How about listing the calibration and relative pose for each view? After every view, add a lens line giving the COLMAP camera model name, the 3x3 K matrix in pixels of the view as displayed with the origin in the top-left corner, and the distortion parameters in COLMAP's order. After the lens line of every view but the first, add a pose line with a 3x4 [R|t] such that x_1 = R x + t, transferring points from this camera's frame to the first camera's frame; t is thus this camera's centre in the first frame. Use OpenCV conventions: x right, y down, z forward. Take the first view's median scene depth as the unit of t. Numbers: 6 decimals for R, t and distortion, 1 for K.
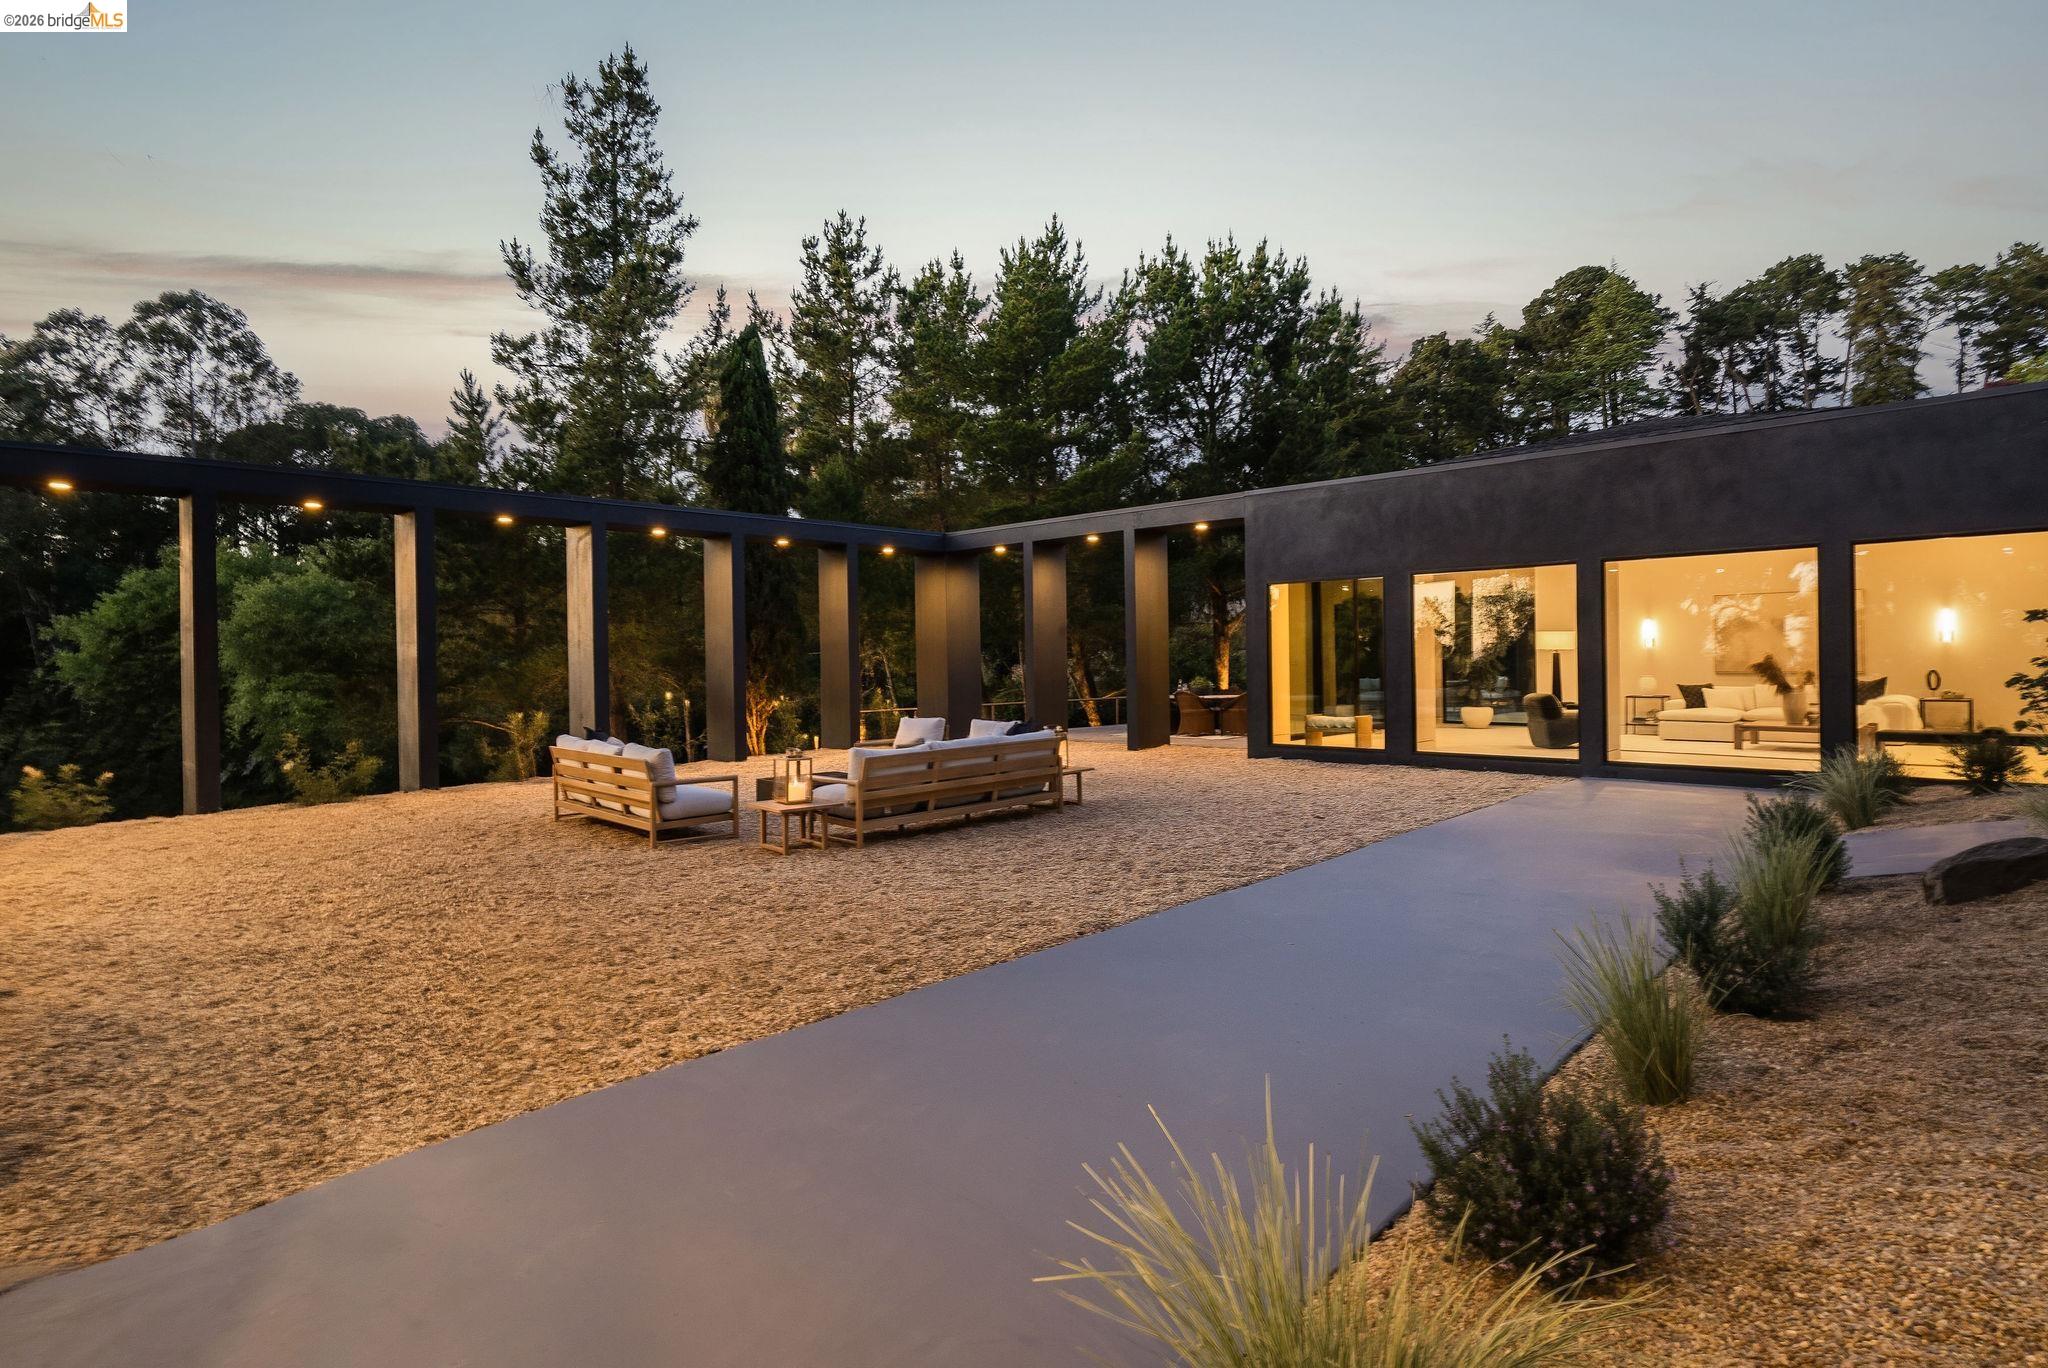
lens RADIAL K [[1012.4, 0, 1022.7], [0, 1012.4, 655.1], [0, 0, 1]] dist [0.001948, -0.000121]
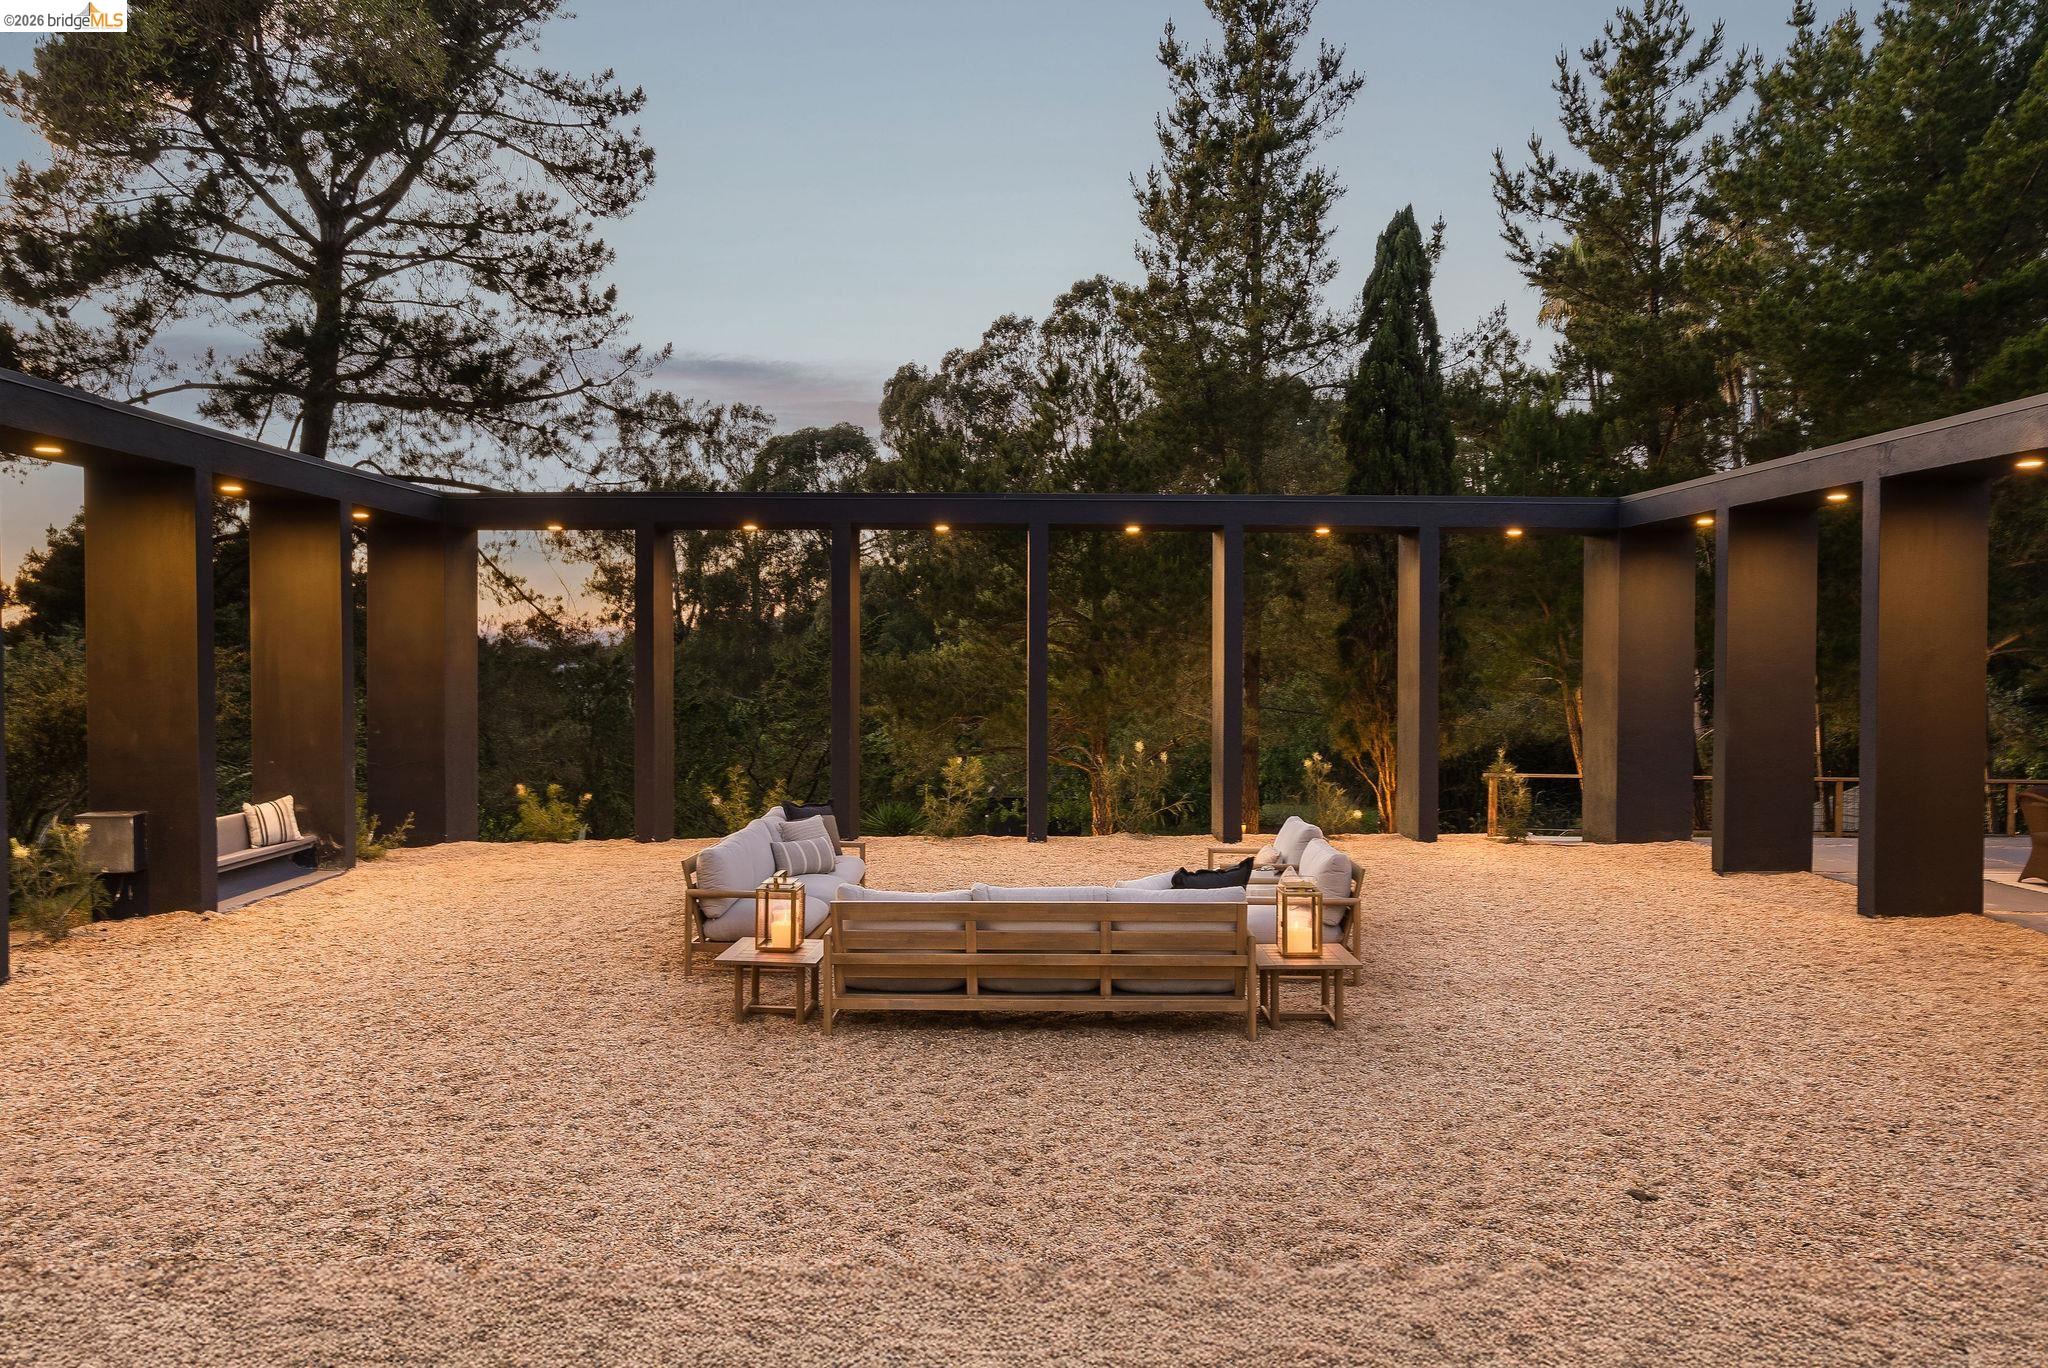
lens RADIAL K [[1313.4, 0, 1024.0], [0, 1313.4, 684.0], [0, 0, 1]] dist [0.004967, -0.000555]
pose [[0.706366, 0.036001, -0.706931, 0.165937], [-0.015146, 0.999246, 0.035754, -0.023567], [0.707685, -0.014549, 0.706379, 0.143178]]
